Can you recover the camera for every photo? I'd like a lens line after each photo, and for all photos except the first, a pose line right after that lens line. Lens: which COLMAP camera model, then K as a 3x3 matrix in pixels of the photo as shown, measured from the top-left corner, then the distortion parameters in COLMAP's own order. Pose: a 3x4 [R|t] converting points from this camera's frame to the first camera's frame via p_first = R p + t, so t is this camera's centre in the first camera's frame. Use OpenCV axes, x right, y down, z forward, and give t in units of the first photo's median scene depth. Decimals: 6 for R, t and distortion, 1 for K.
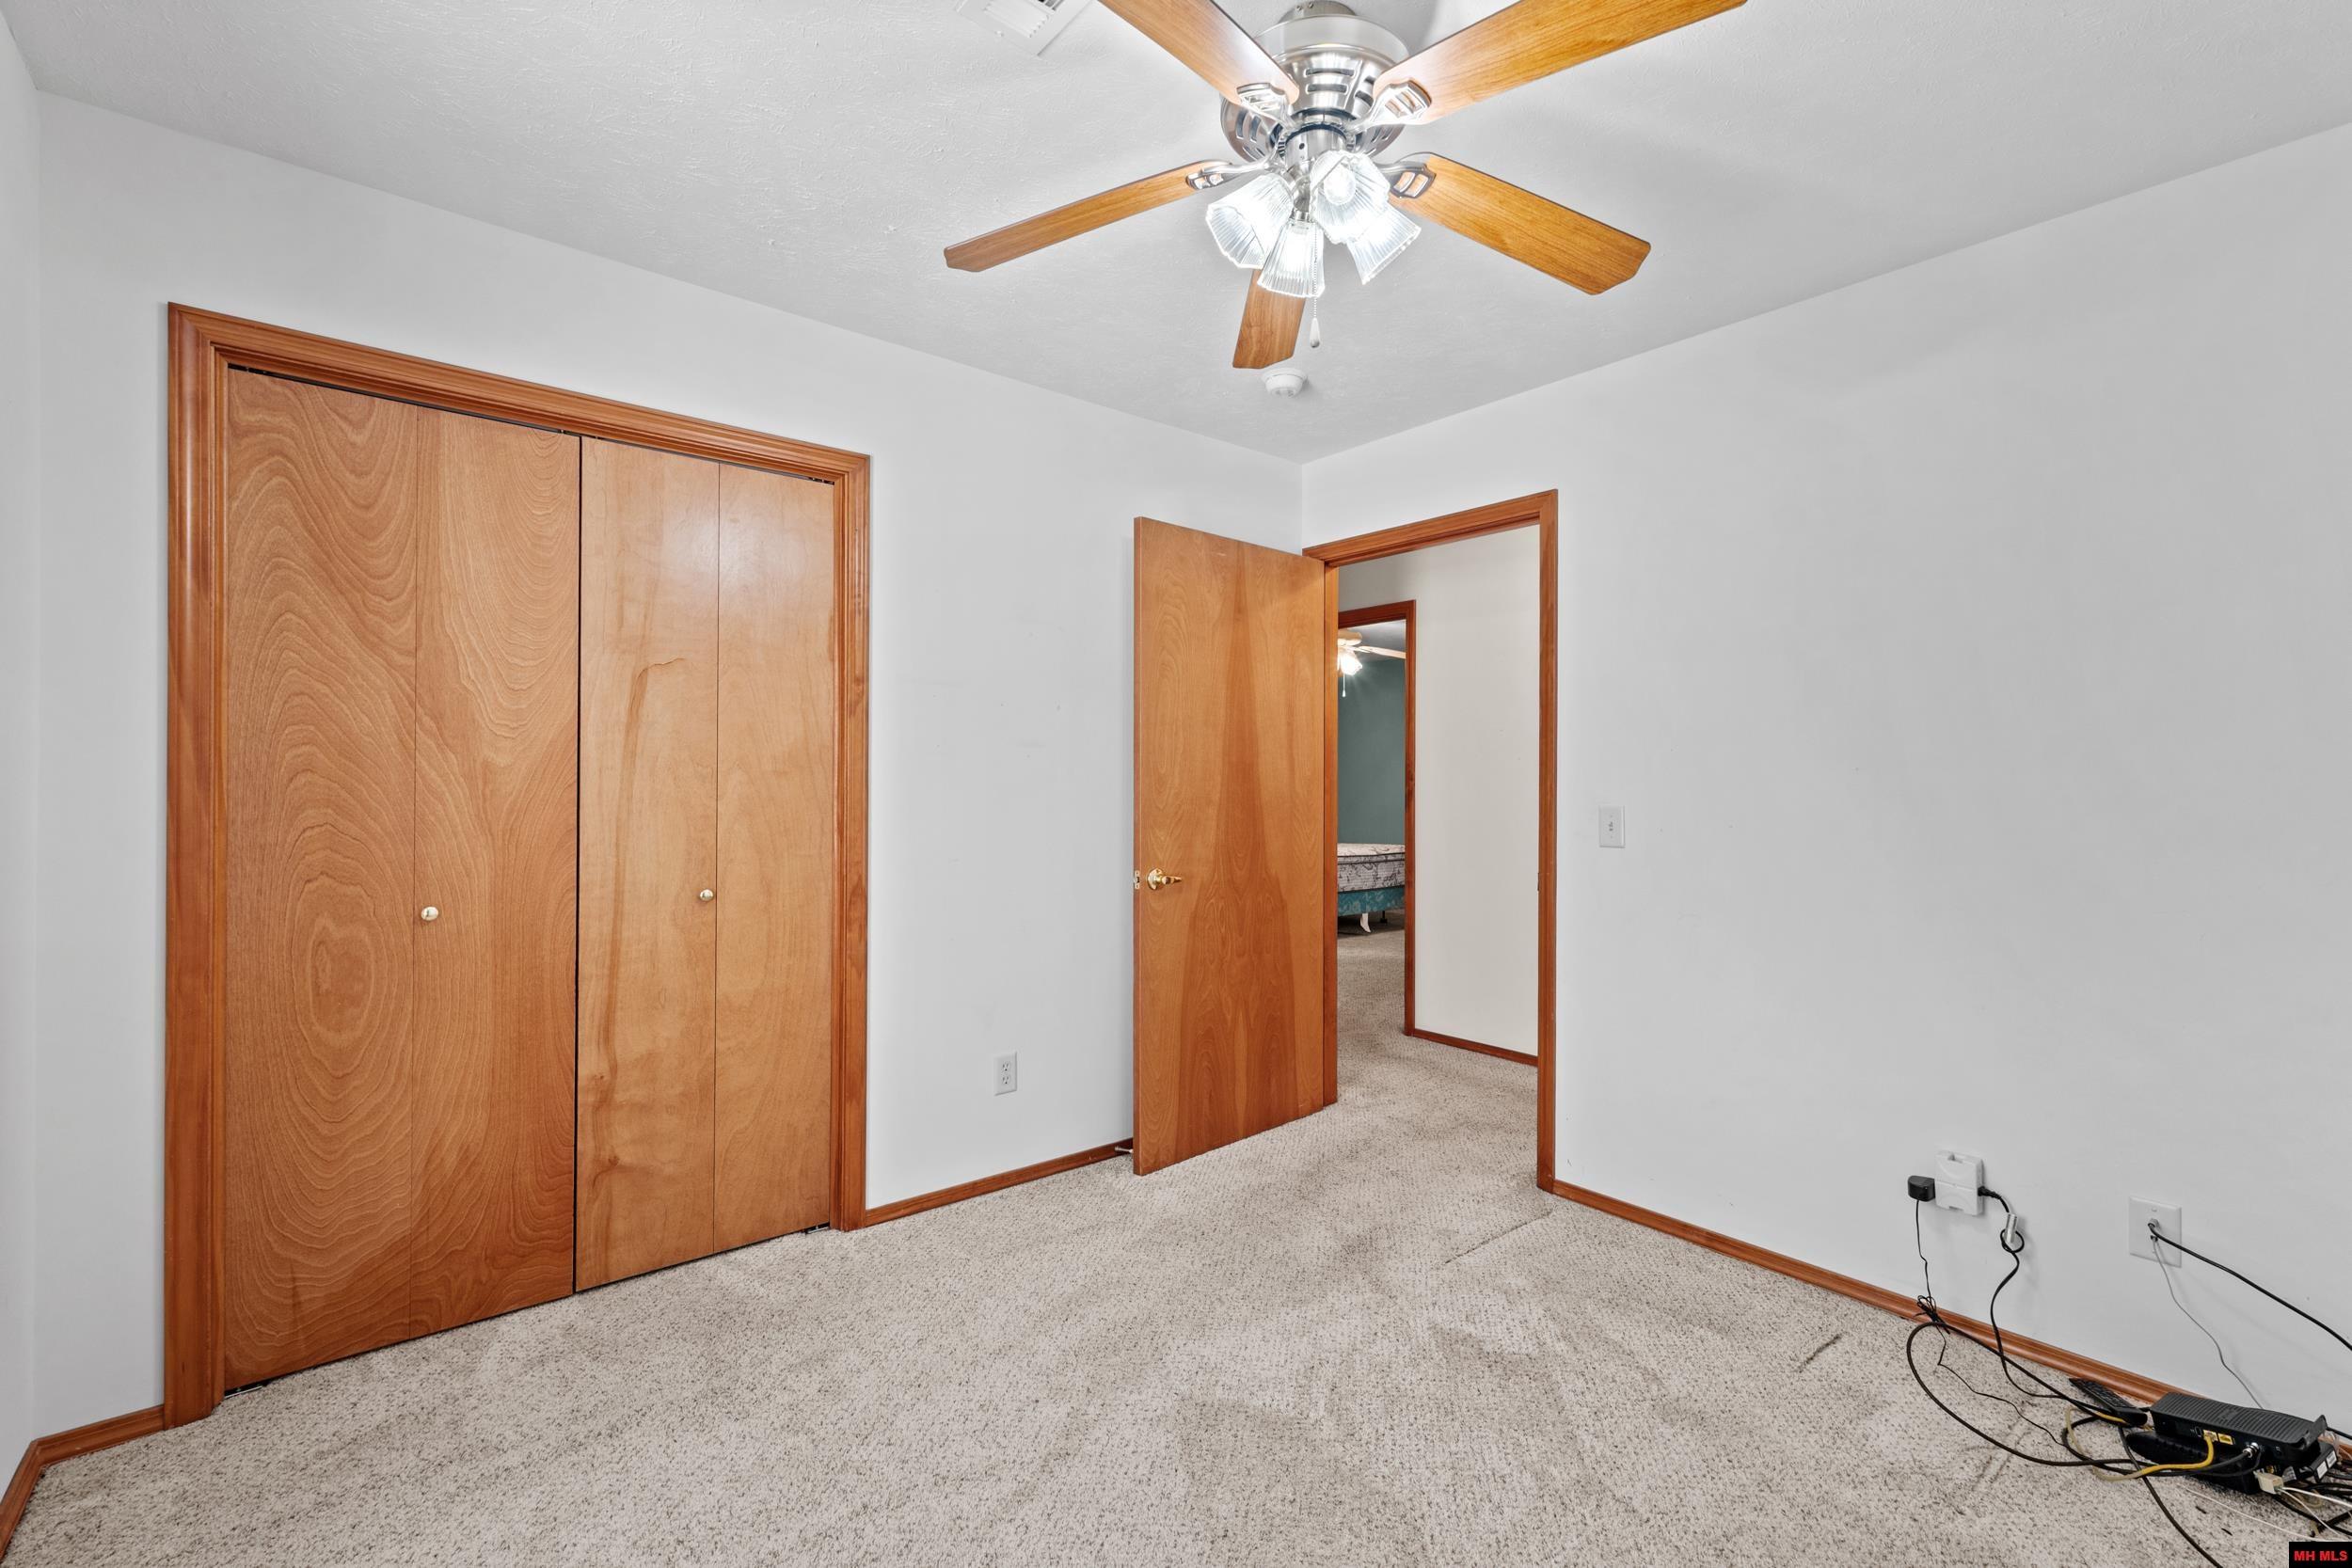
lens RADIAL K [[1003.2, 0, 1173.3], [0, 1003.2, 788.3], [0, 0, 1]] dist [0.003568, 0.000208]
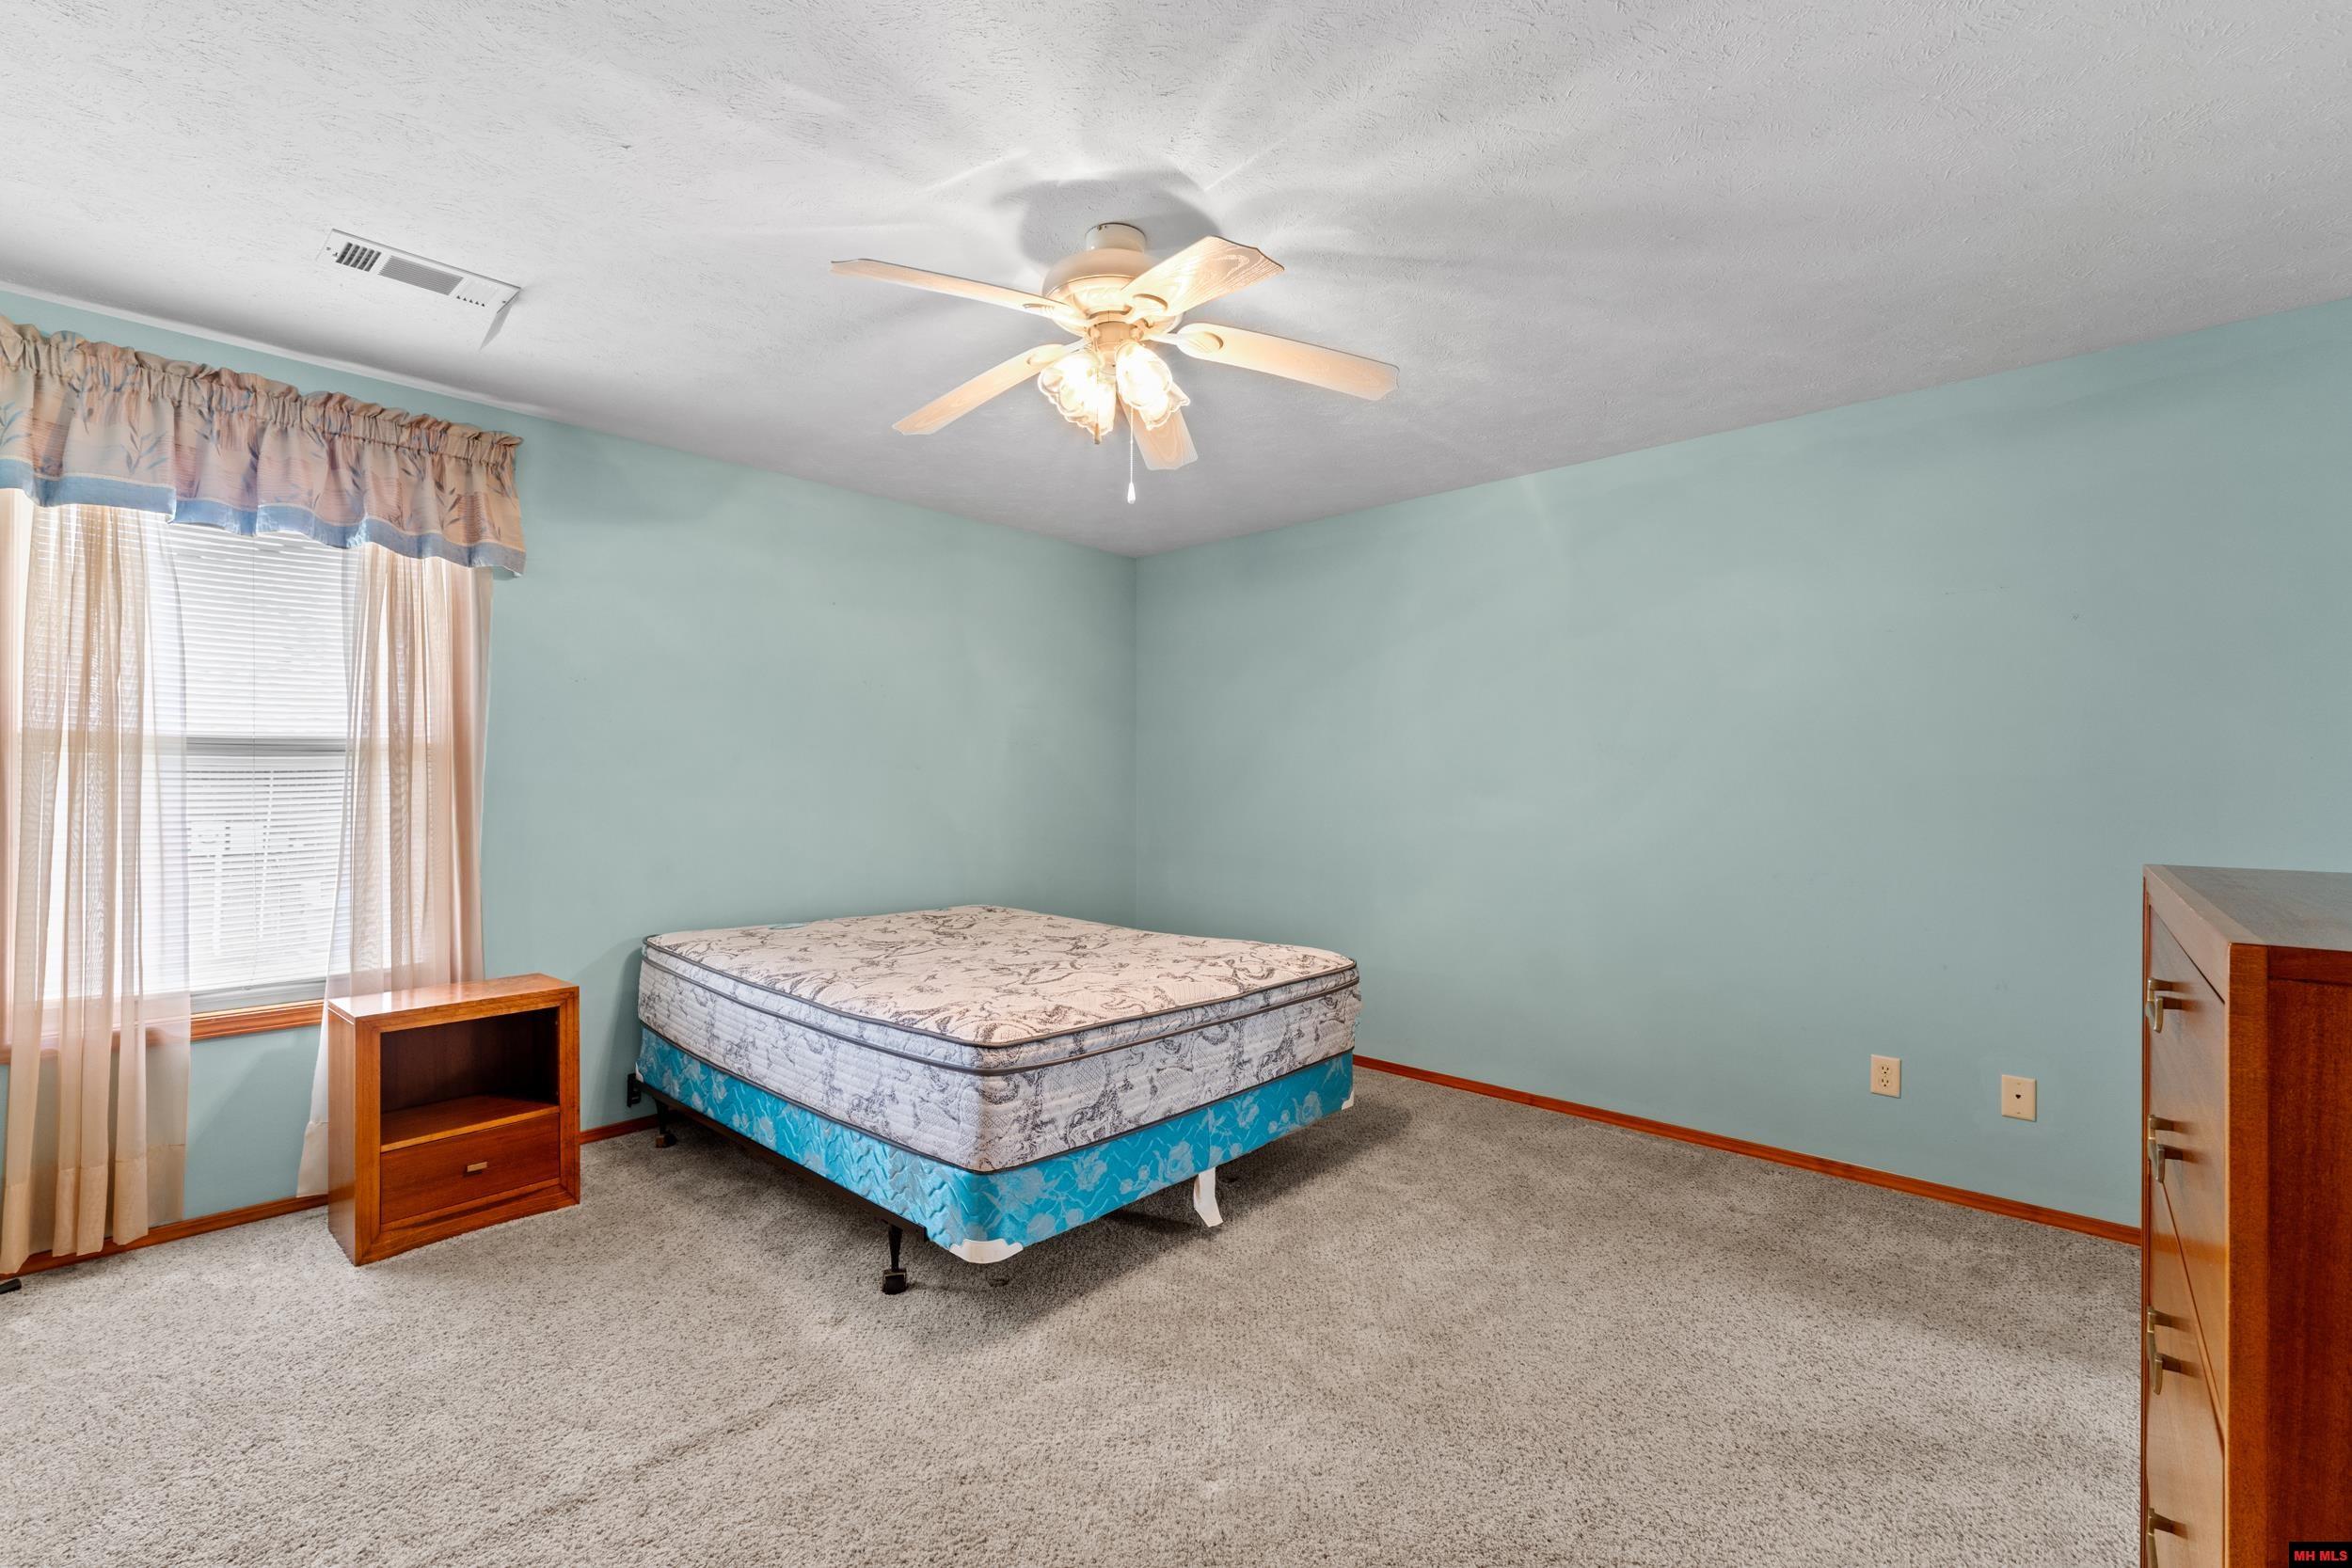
lens RADIAL K [[1003.2, 0, 1164.5], [0, 1003.2, 779.8], [0, 0, 1]] dist [0.003568, 0.000208]
pose [[0.993646, -0.001480, 0.112543, 0.138956], [0.001912, 0.999991, -0.003730, -0.007109], [-0.112537, 0.003922, 0.993640, 0.662576]]
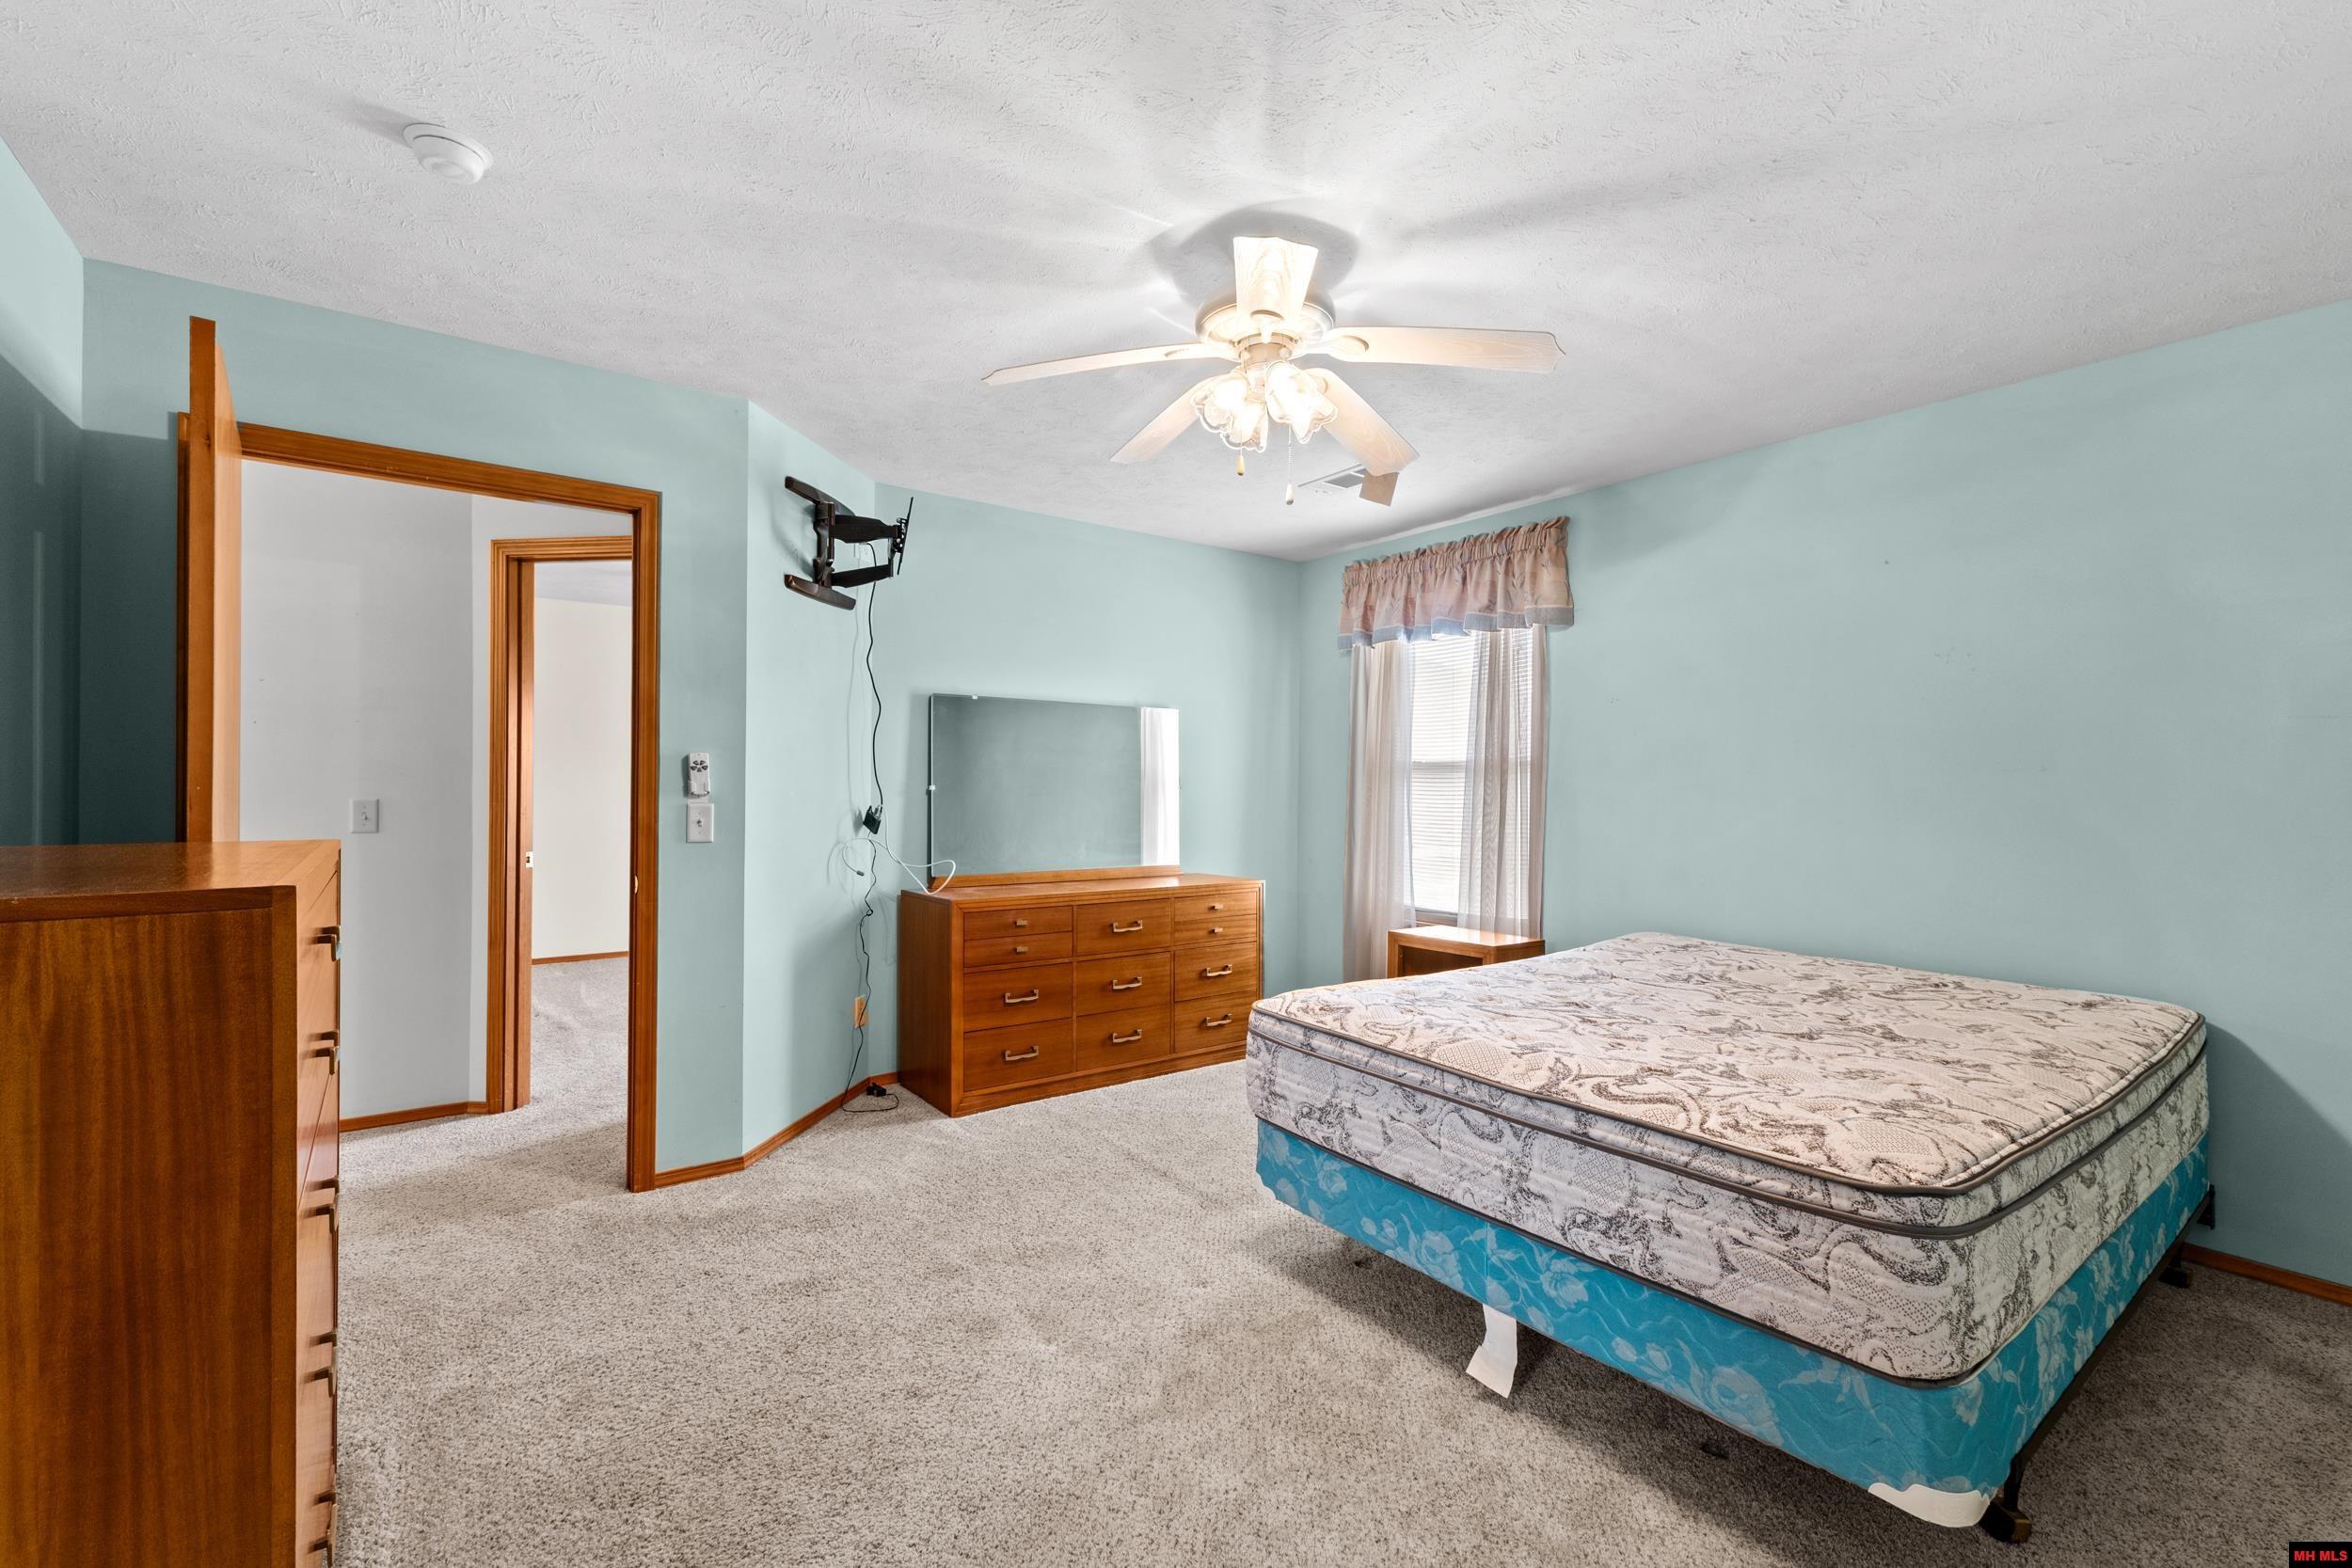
lens RADIAL K [[1003.2, 0, 1161.8], [0, 1003.2, 794.4], [0, 0, 1]] dist [0.003568, 0.000208]
pose [[-0.077295, 0.000335, -0.997008, 0.452049], [-0.012595, 0.999920, 0.001312, -0.004509], [0.996929, 0.012659, -0.077284, 0.936628]]
